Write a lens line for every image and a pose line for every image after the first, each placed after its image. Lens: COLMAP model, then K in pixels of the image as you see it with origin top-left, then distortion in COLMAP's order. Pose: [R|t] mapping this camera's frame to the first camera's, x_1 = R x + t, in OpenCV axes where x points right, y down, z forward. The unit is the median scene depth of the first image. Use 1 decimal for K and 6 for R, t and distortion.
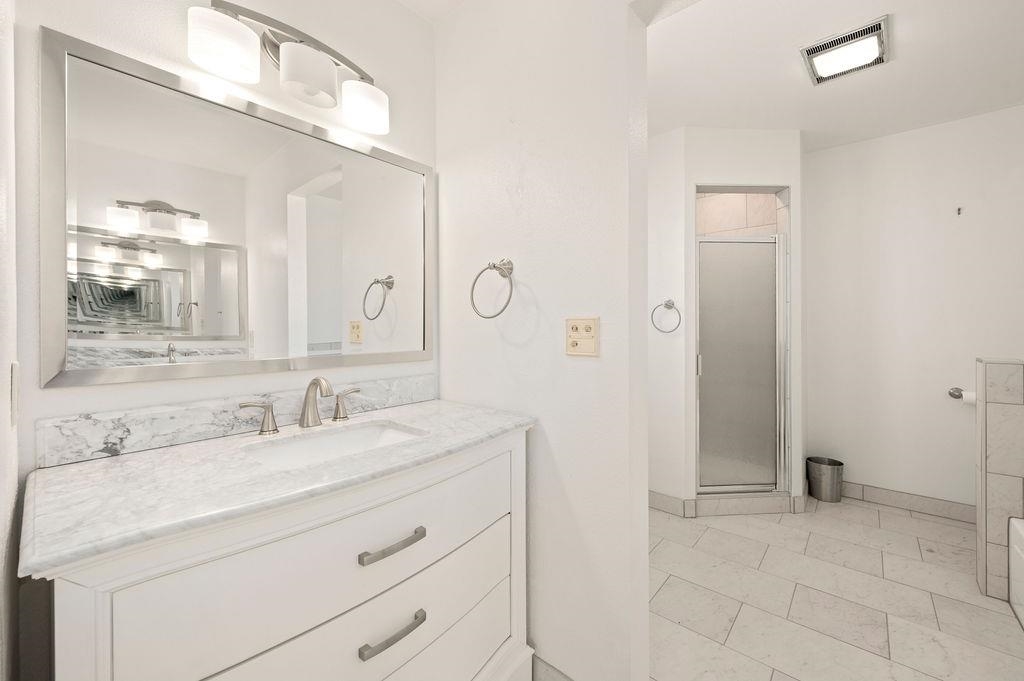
lens RADIAL K [[409.8, 0, 513.4], [0, 409.8, 326.3], [0, 0, 1]] dist [-0.001192, -0.000010]
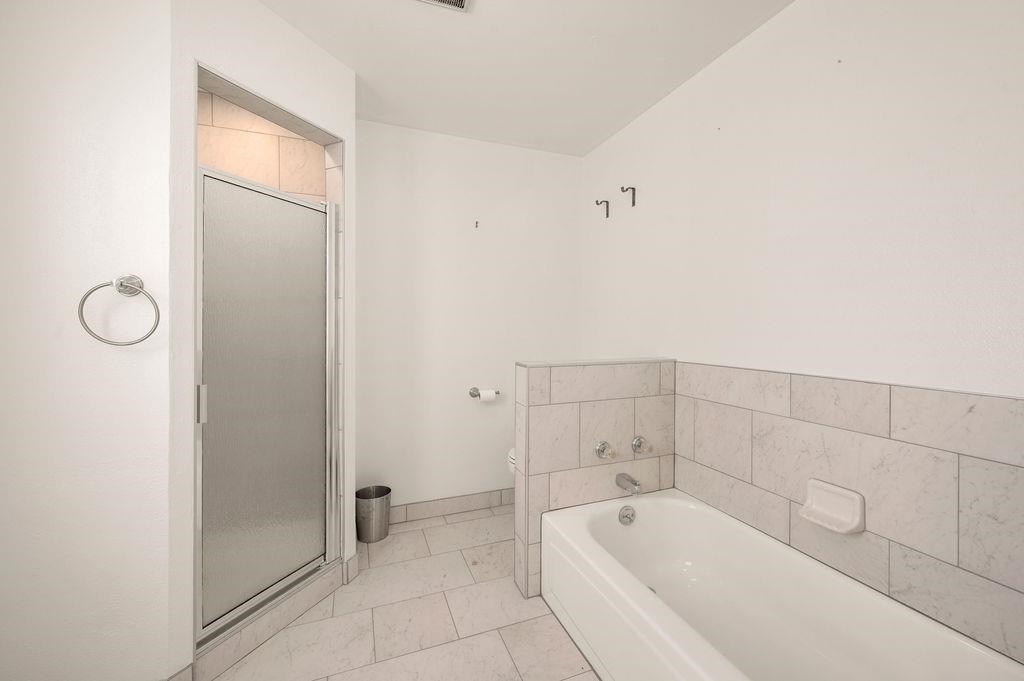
lens RADIAL K [[409.8, 0, 513.4], [0, 409.8, 326.3], [0, 0, 1]] dist [-0.001192, -0.000010]
pose [[0.473424, 0.007266, 0.880804, 0.170950], [0.001619, 0.999957, -0.009119, -0.001199], [-0.880833, 0.005743, 0.473392, 0.380083]]
